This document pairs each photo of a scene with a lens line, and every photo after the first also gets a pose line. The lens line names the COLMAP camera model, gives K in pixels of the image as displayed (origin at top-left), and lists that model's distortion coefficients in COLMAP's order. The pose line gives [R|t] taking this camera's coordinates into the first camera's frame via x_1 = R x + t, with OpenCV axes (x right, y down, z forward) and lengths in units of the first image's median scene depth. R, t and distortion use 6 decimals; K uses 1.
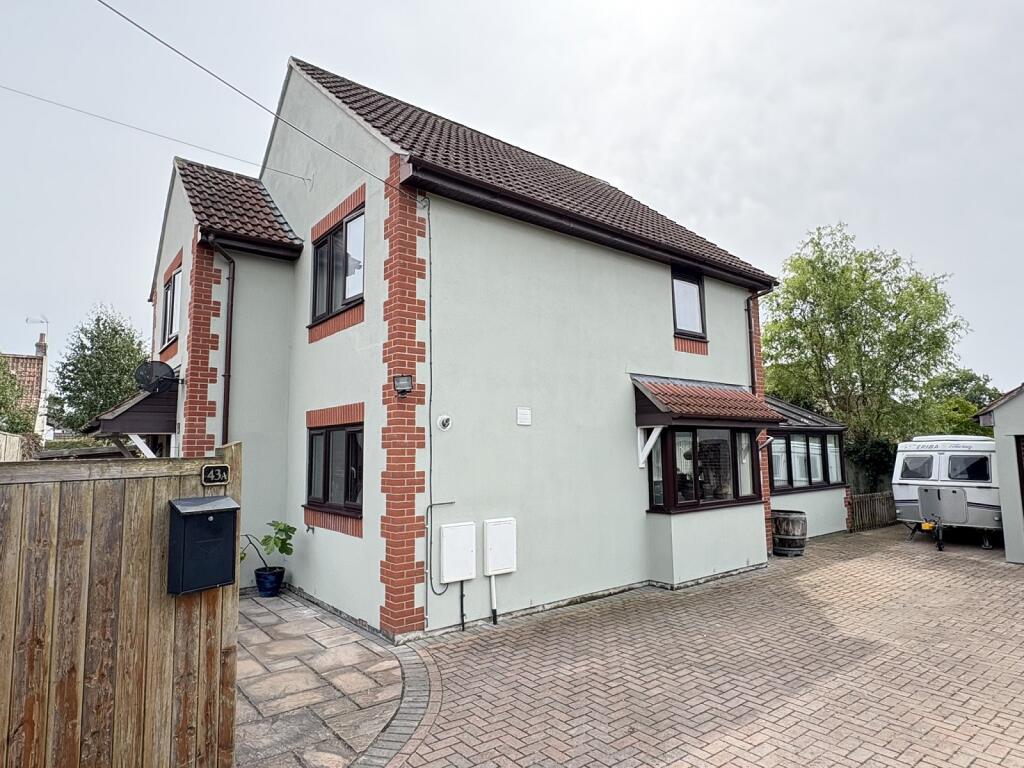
lens RADIAL K [[584.6, 0, 509.3], [0, 584.6, 382.9], [0, 0, 1]] dist [-0.001851, 0.002383]
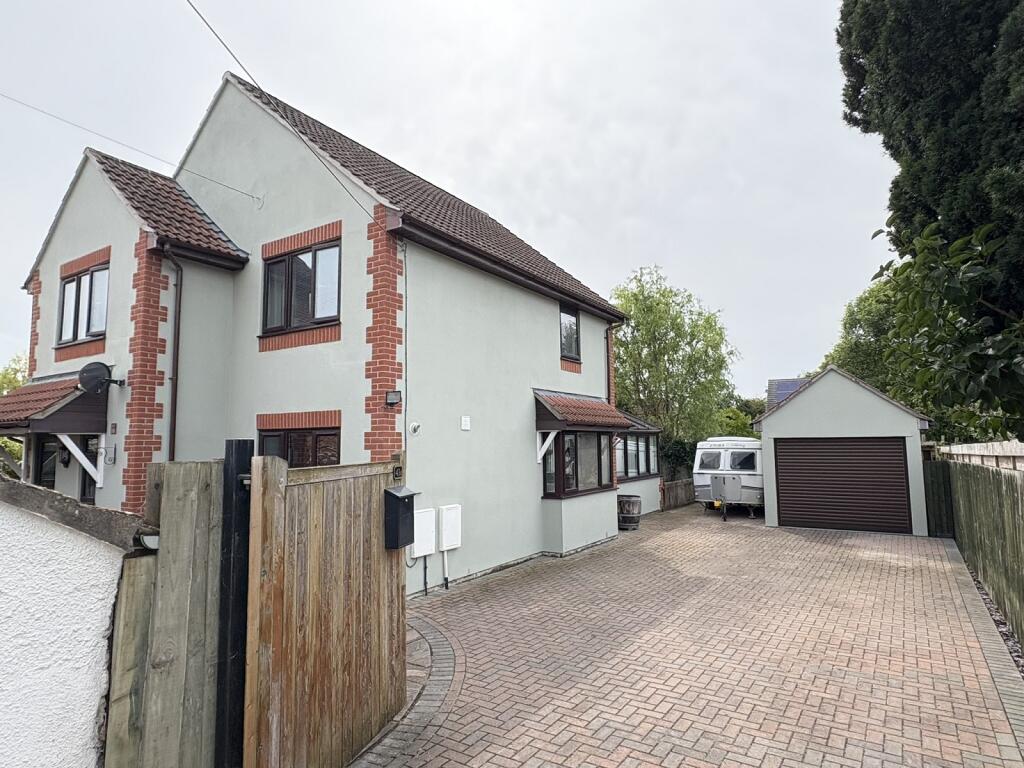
lens RADIAL K [[584.6, 0, 511.3], [0, 584.6, 384.8], [0, 0, 1]] dist [-0.001851, 0.002383]
pose [[0.947478, 0.033397, 0.318073, -0.250282], [-0.037330, 0.999283, 0.006274, -0.031649], [-0.317635, -0.017818, 0.948045, -0.184325]]
